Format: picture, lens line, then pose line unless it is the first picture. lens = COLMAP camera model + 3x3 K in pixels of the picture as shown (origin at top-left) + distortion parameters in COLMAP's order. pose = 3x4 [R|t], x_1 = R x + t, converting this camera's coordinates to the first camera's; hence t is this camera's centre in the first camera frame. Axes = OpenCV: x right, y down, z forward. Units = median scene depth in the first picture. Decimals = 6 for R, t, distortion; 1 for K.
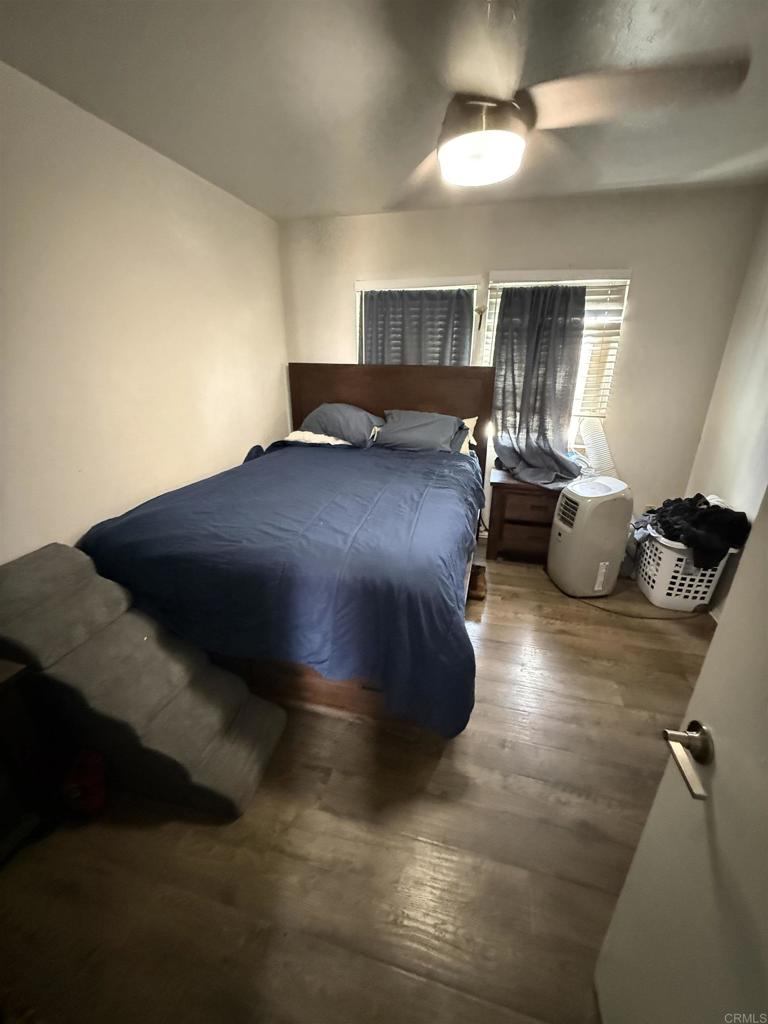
lens RADIAL K [[409.8, 0, 381.6], [0, 409.8, 509.9], [0, 0, 1]] dist [0.002525, 0.000681]
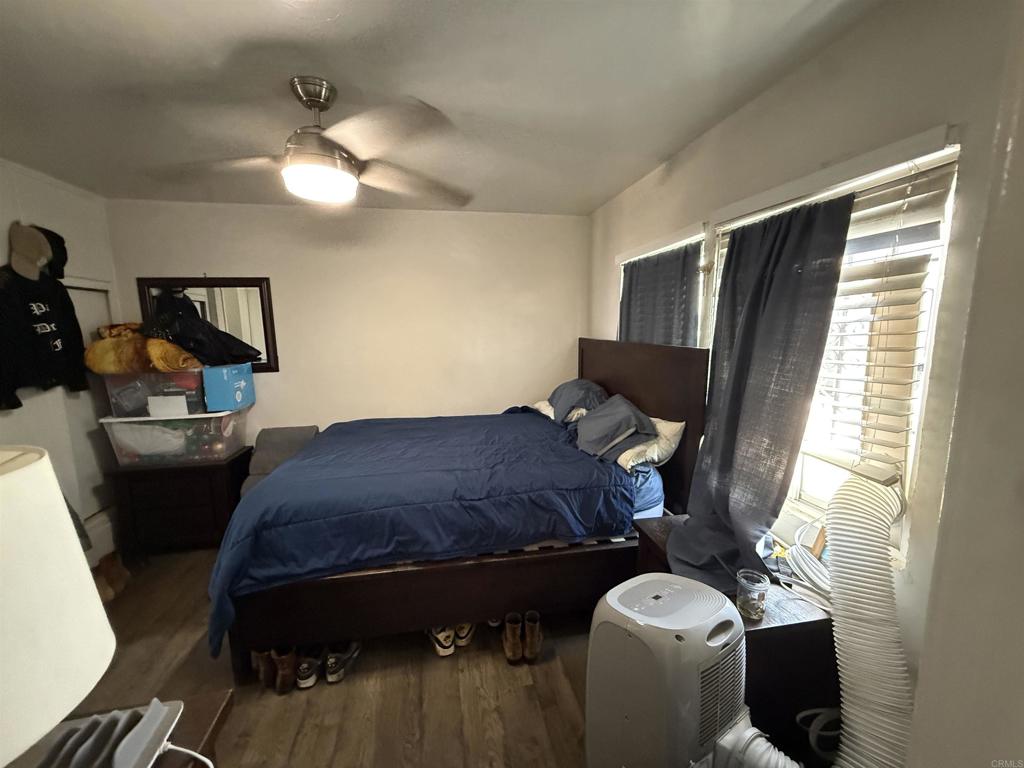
lens RADIAL K [[409.8, 0, 512.0], [0, 409.8, 384.0], [0, 0, 1]] dist [0.002525, 0.000681]
pose [[0.422418, 0.114467, -0.899144, 0.779654], [-0.300547, 0.953561, -0.019803, -0.212228], [0.855122, 0.278600, 0.437204, 0.524746]]
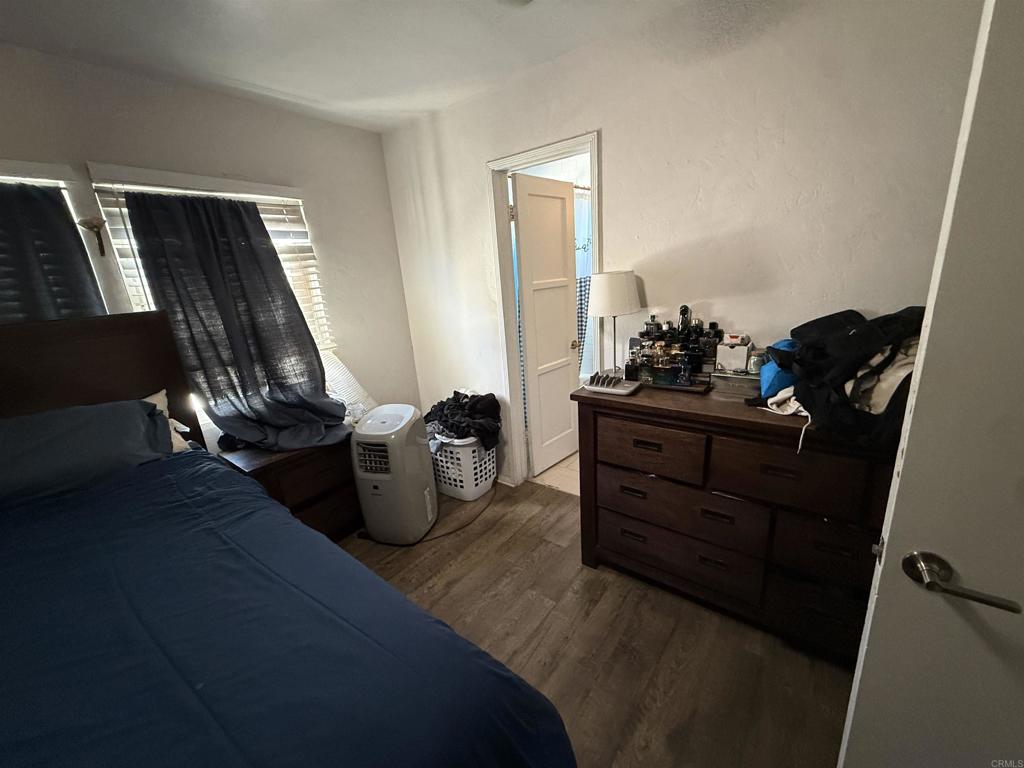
lens RADIAL K [[409.8, 0, 512.0], [0, 409.8, 384.0], [0, 0, 1]] dist [0.002525, 0.000681]
pose [[0.390156, -0.284421, 0.875719, -0.116145], [0.398763, 0.909467, 0.117722, -0.112088], [-0.829920, 0.303274, 0.468250, 0.309543]]
